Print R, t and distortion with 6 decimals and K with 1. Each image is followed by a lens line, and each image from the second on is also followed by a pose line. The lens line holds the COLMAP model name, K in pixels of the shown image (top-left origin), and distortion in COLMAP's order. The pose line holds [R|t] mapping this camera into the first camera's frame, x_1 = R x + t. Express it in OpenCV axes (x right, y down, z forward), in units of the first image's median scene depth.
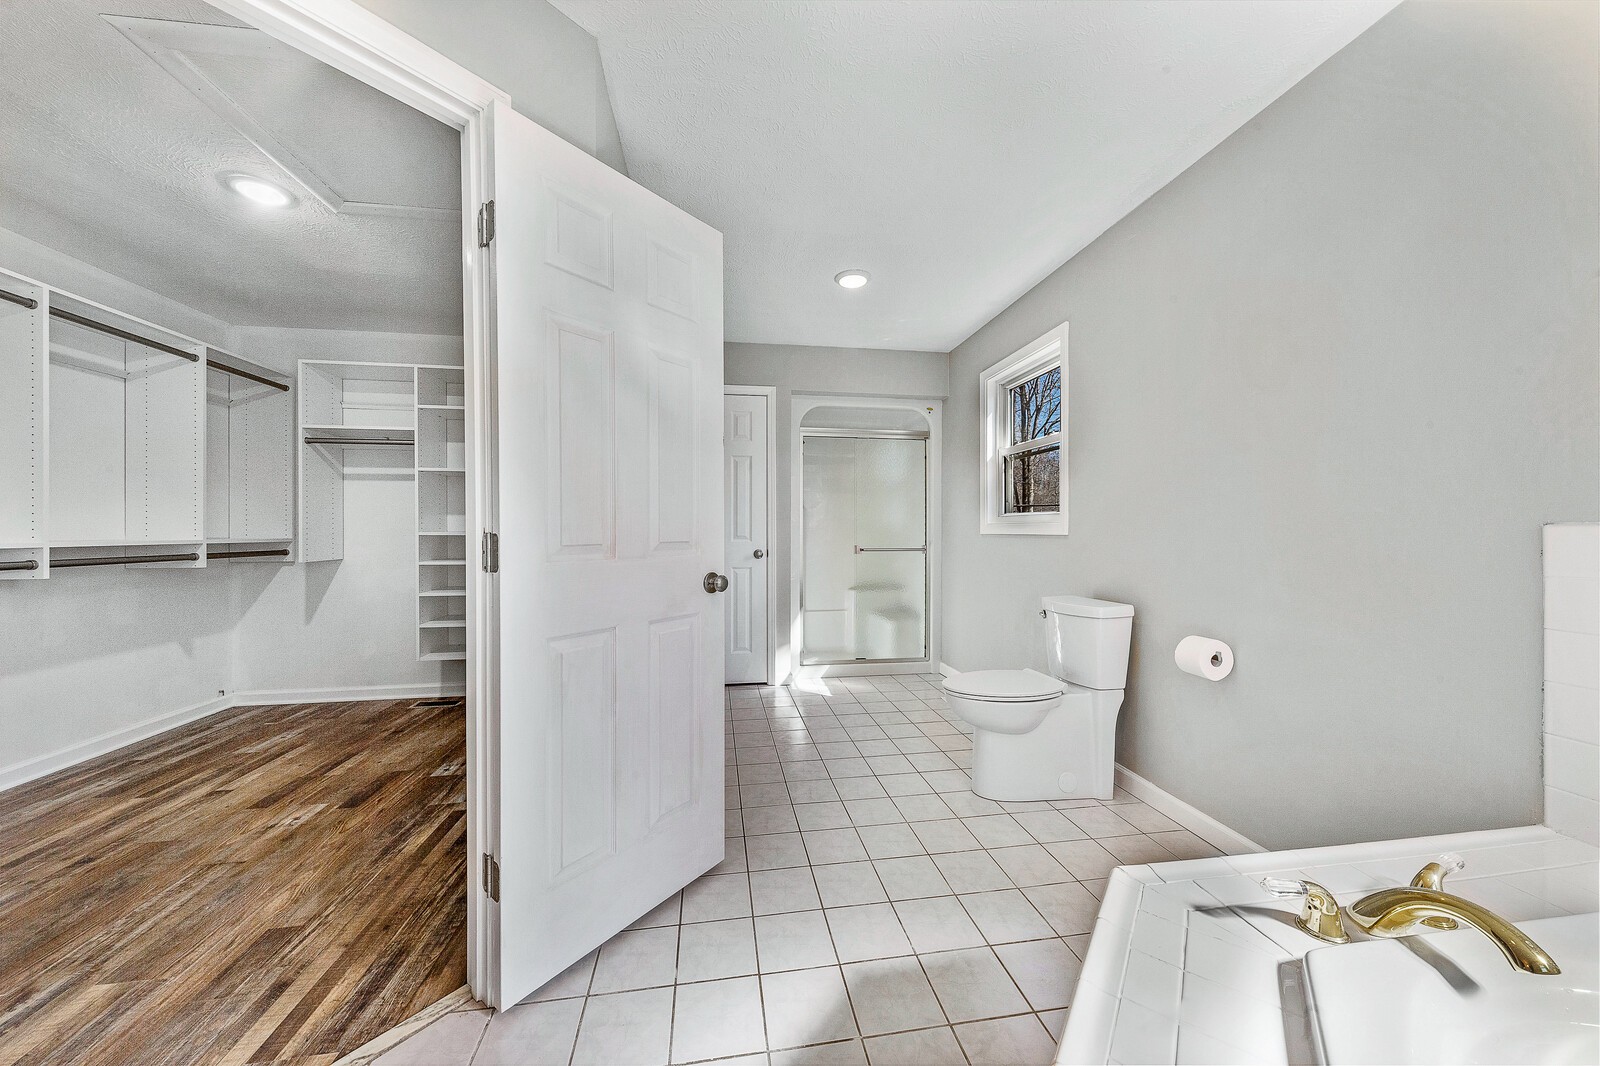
lens RADIAL K [[553.6, 0, 804.5], [0, 553.6, 527.5], [0, 0, 1]] dist [-0.001204, -0.001408]
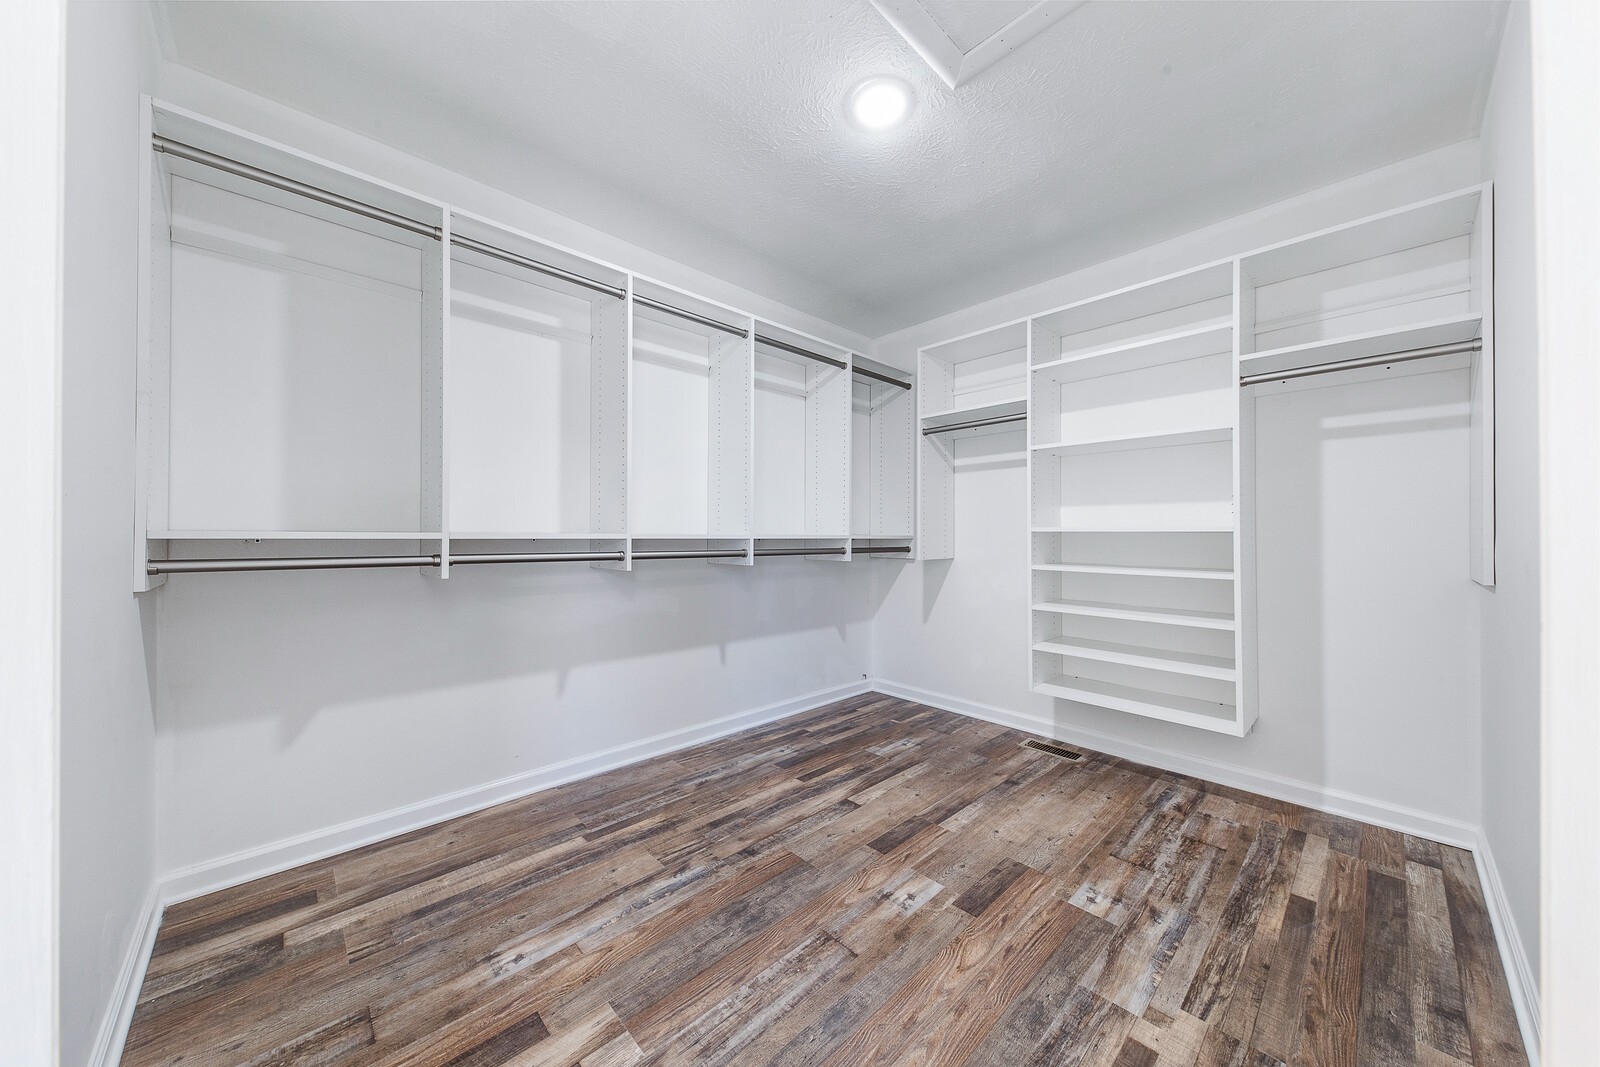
lens RADIAL K [[553.6, 0, 798.0], [0, 553.6, 532.0], [0, 0, 1]] dist [-0.001204, -0.001408]
pose [[0.573261, -0.000334, -0.819373, -0.321610], [-0.002157, 0.999996, -0.001916, 0.021847], [0.819370, 0.002866, 0.573258, 0.362838]]
